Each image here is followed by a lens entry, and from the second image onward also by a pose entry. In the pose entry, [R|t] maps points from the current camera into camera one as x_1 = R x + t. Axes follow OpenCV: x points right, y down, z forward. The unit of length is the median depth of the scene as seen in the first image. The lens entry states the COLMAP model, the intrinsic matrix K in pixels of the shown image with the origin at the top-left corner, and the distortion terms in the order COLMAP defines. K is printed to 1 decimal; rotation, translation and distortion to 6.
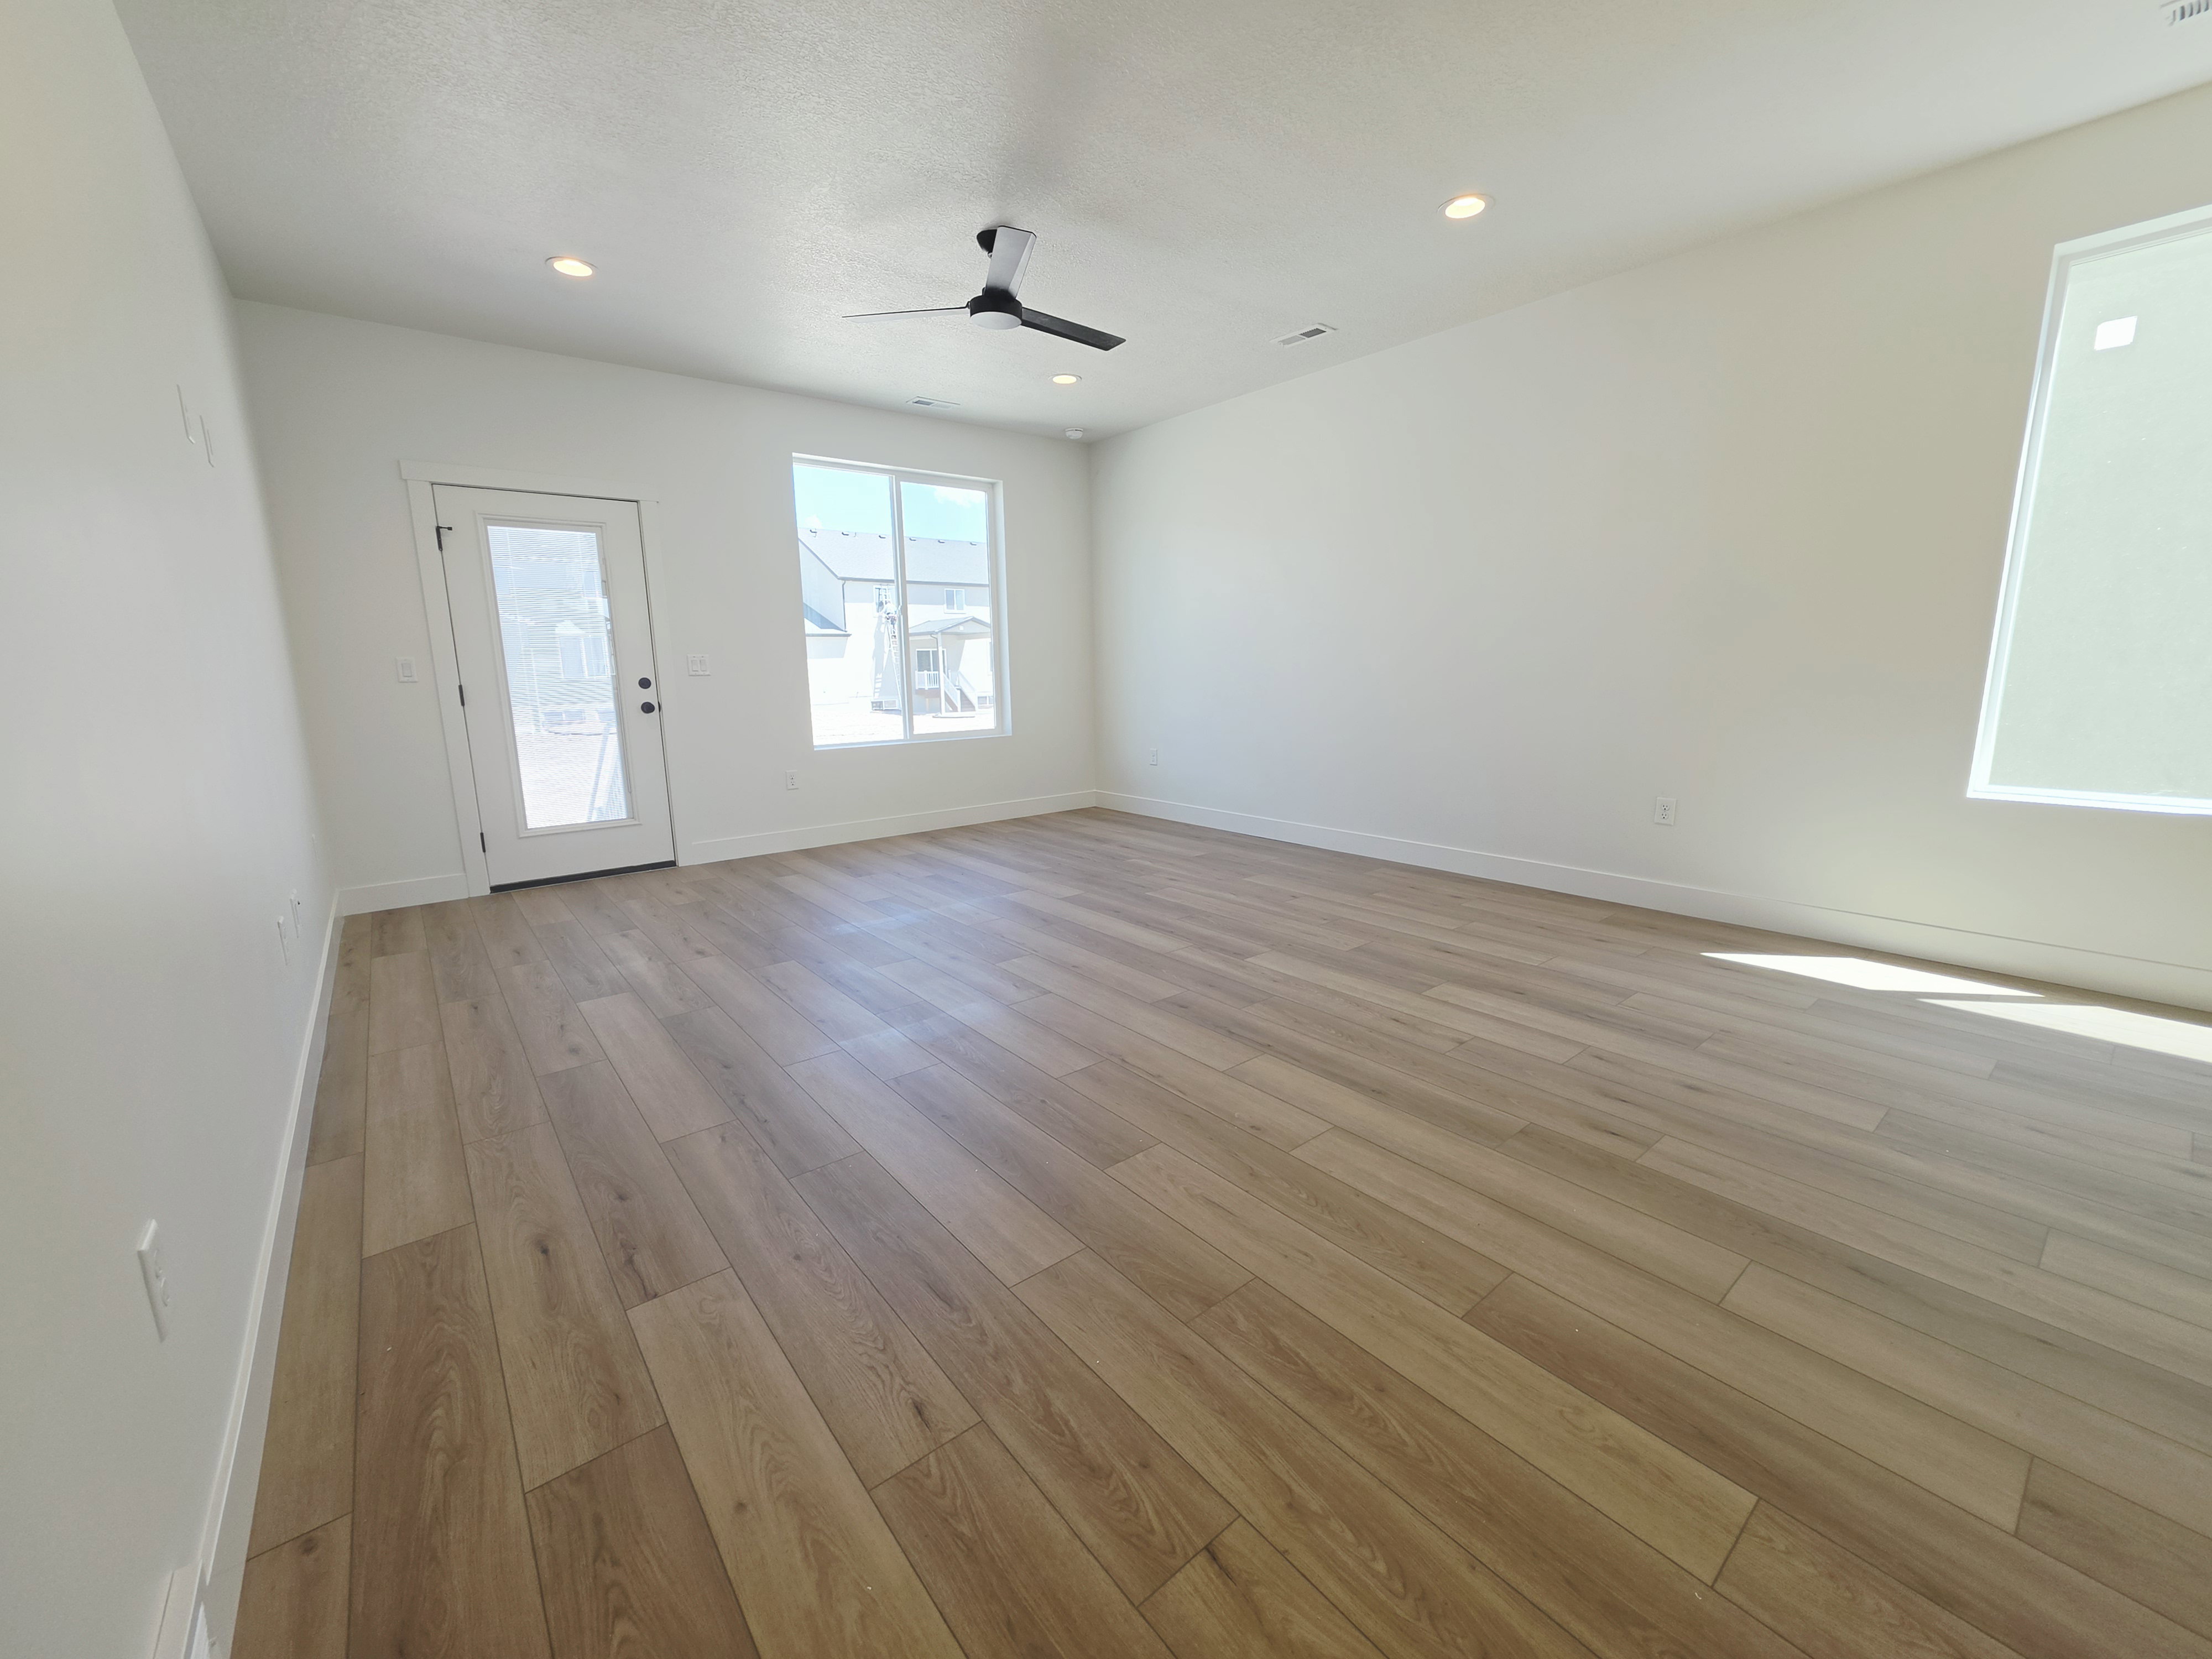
lens RADIAL K [[885.0, 0, 1111.6], [0, 885.0, 823.4], [0, 0, 1]] dist [-0.005619, 0.002337]
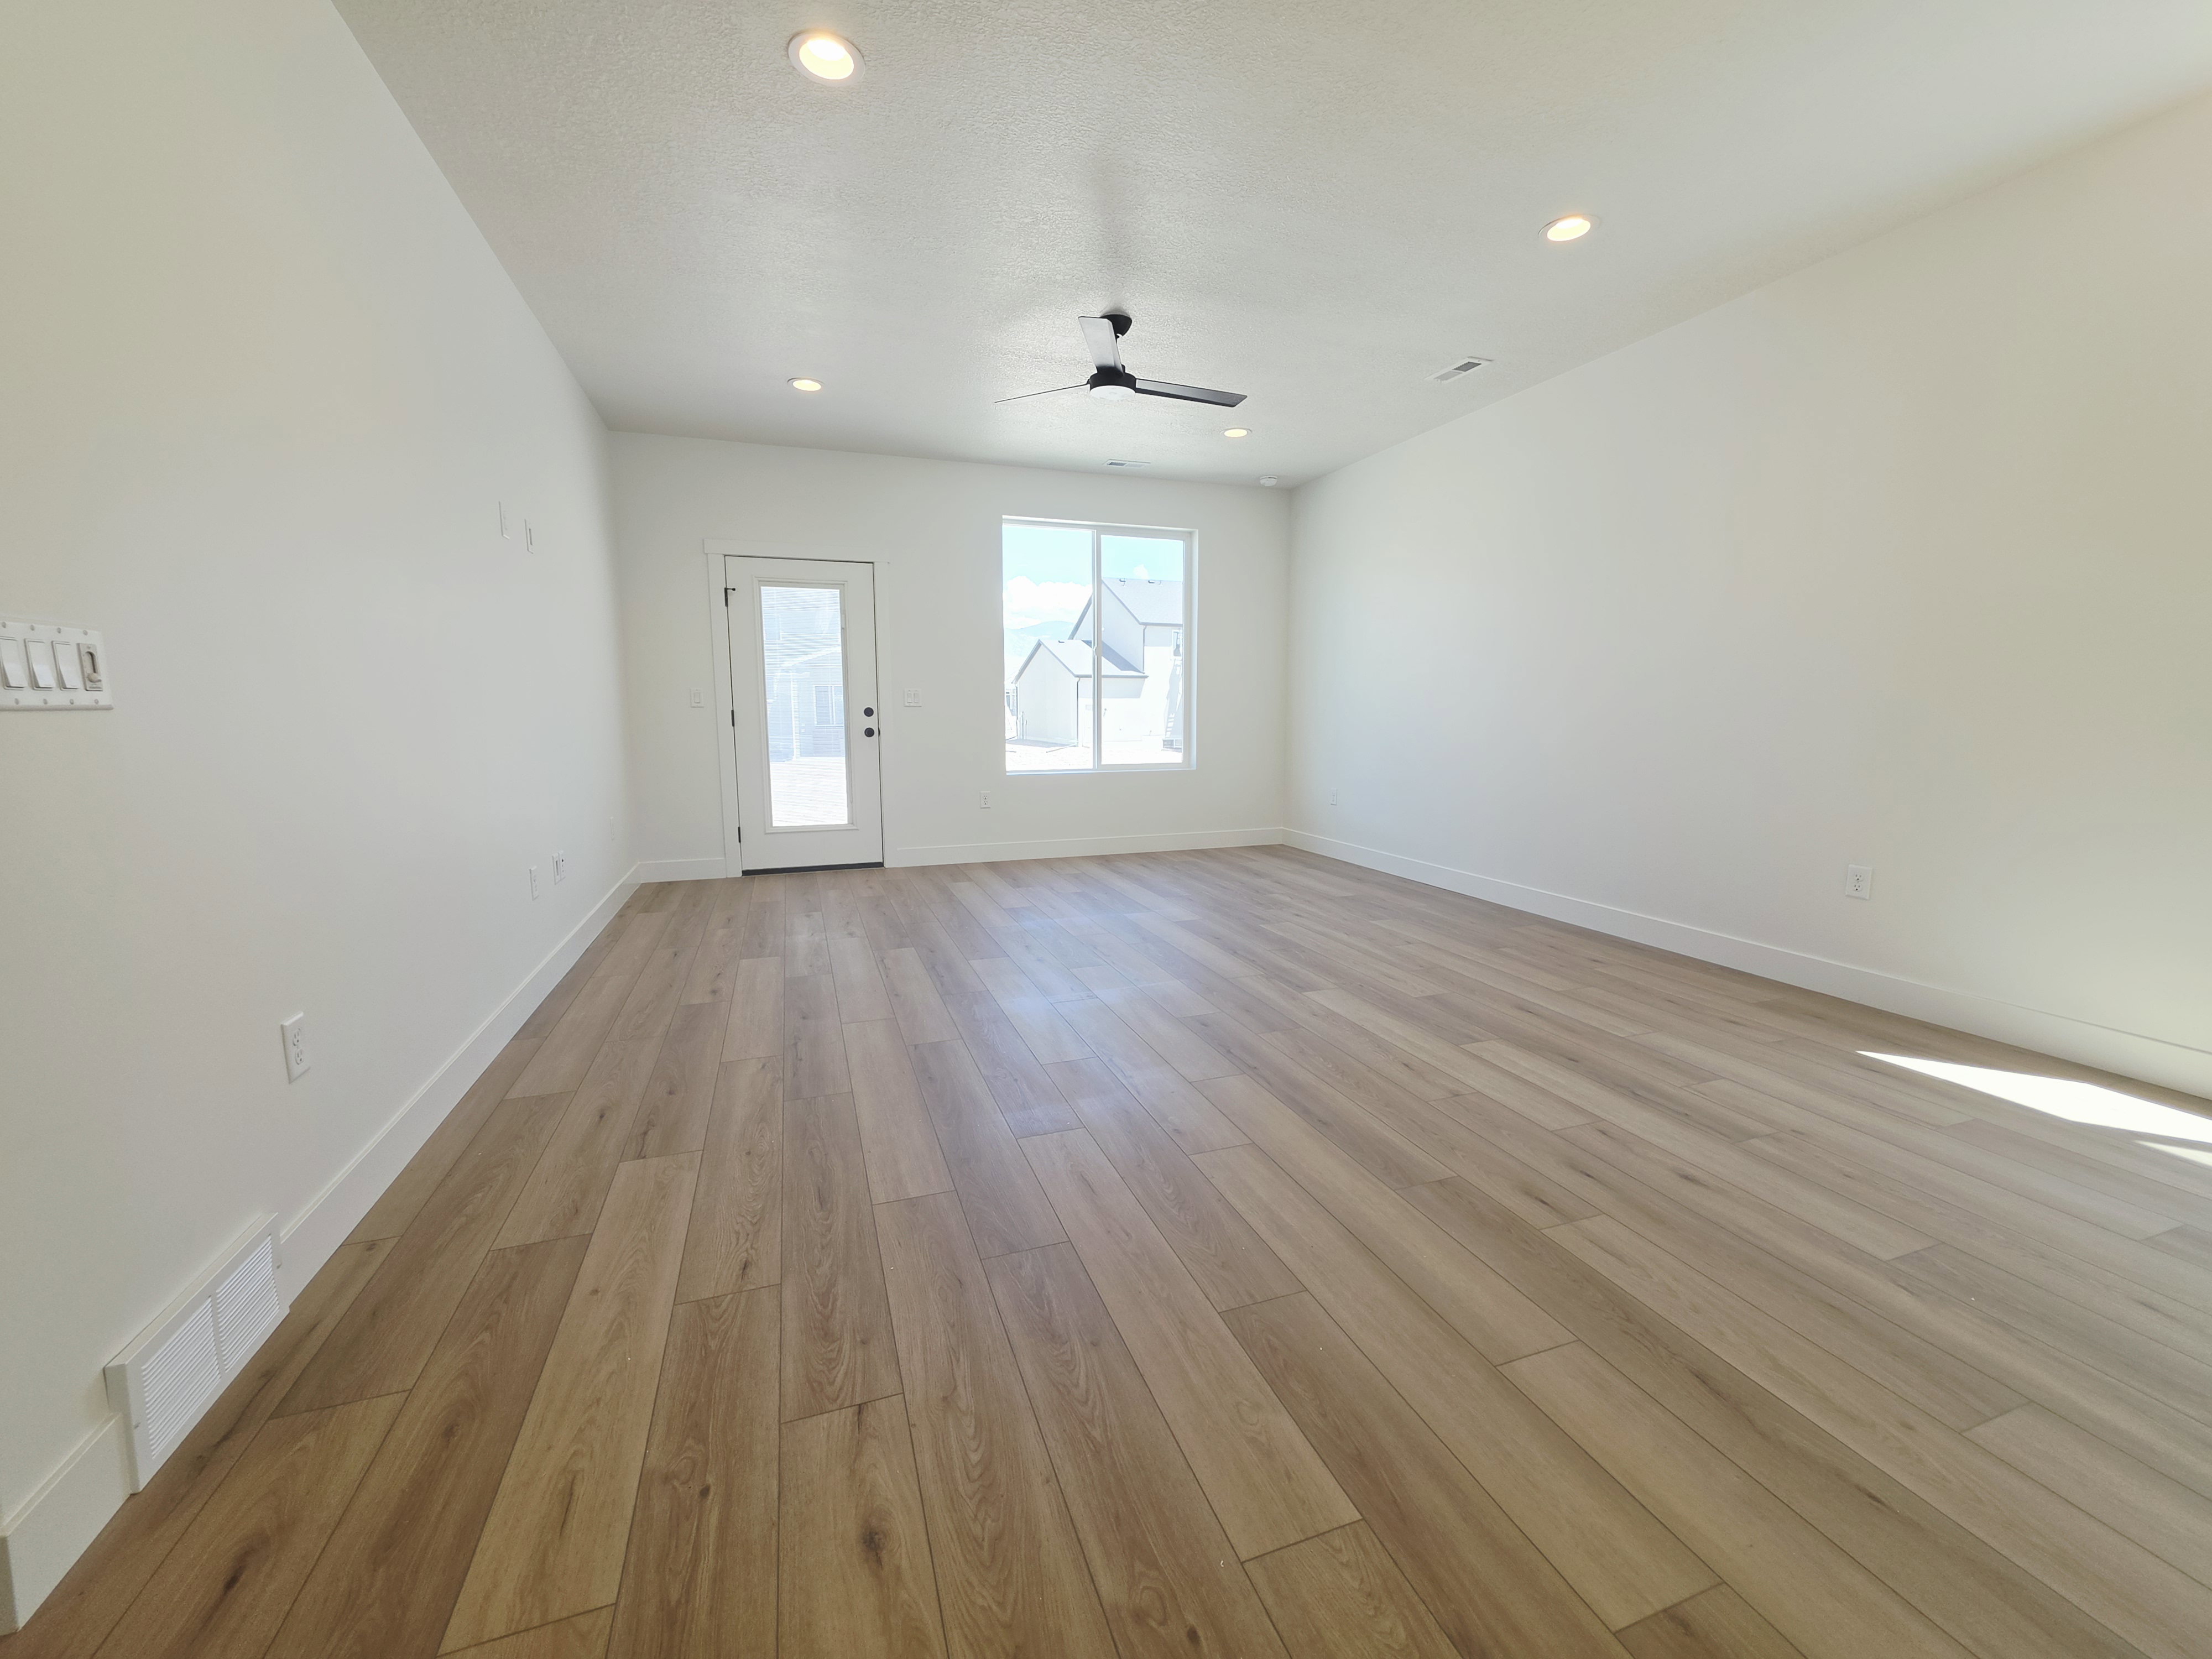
lens RADIAL K [[885.0, 0, 1104.5], [0, 885.0, 820.6], [0, 0, 1]] dist [-0.005619, 0.002337]
pose [[0.942764, 0.056867, -0.328575, 0.363017], [-0.073000, 0.996647, -0.036964, 0.018574], [0.325372, 0.058834, 0.943754, -0.039496]]
